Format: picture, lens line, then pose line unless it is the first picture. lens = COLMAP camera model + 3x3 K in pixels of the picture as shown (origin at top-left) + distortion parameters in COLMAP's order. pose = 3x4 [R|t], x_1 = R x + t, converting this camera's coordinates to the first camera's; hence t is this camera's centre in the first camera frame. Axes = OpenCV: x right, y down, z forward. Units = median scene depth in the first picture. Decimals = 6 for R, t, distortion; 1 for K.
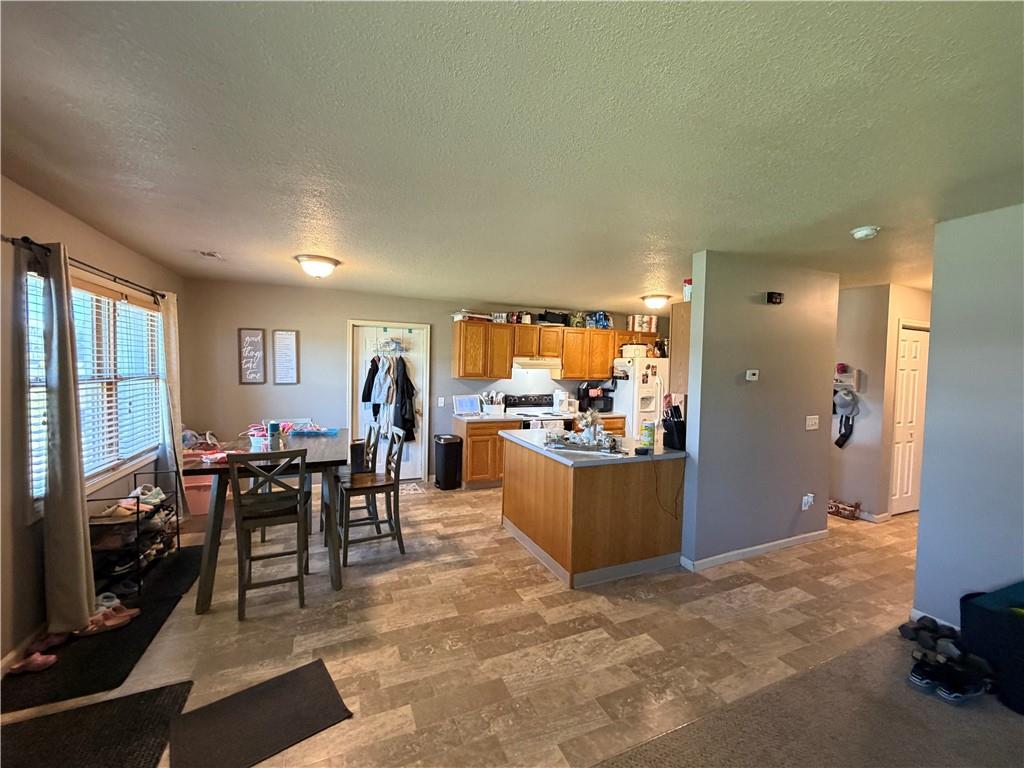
lens RADIAL K [[408.8, 0, 507.5], [0, 408.8, 383.0], [0, 0, 1]] dist [-0.001610, 0.000362]
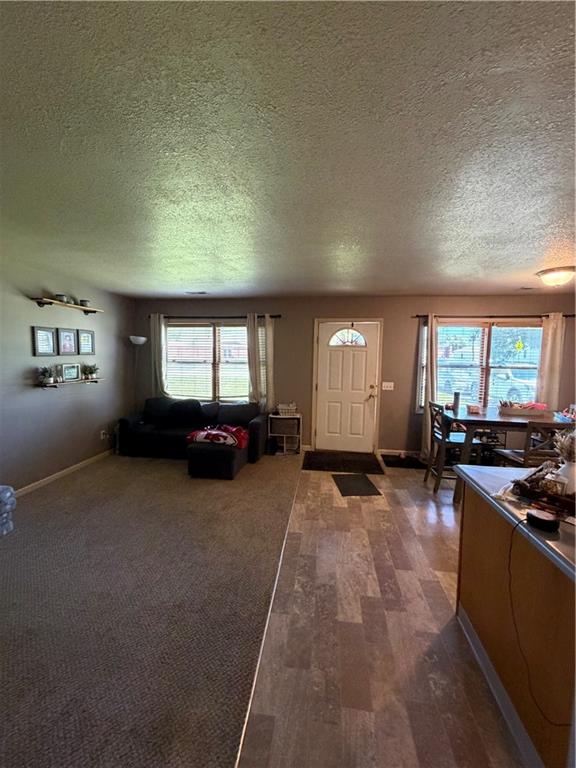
lens RADIAL K [[306.6, 0, 287.1], [0, 306.6, 382.1], [0, 0, 1]] dist [-0.001610, 0.000362]
pose [[-0.513978, 0.051015, -0.856285, 0.424503], [-0.053406, 0.994390, 0.091300, -0.011118], [0.856139, 0.092657, -0.508370, 0.476774]]
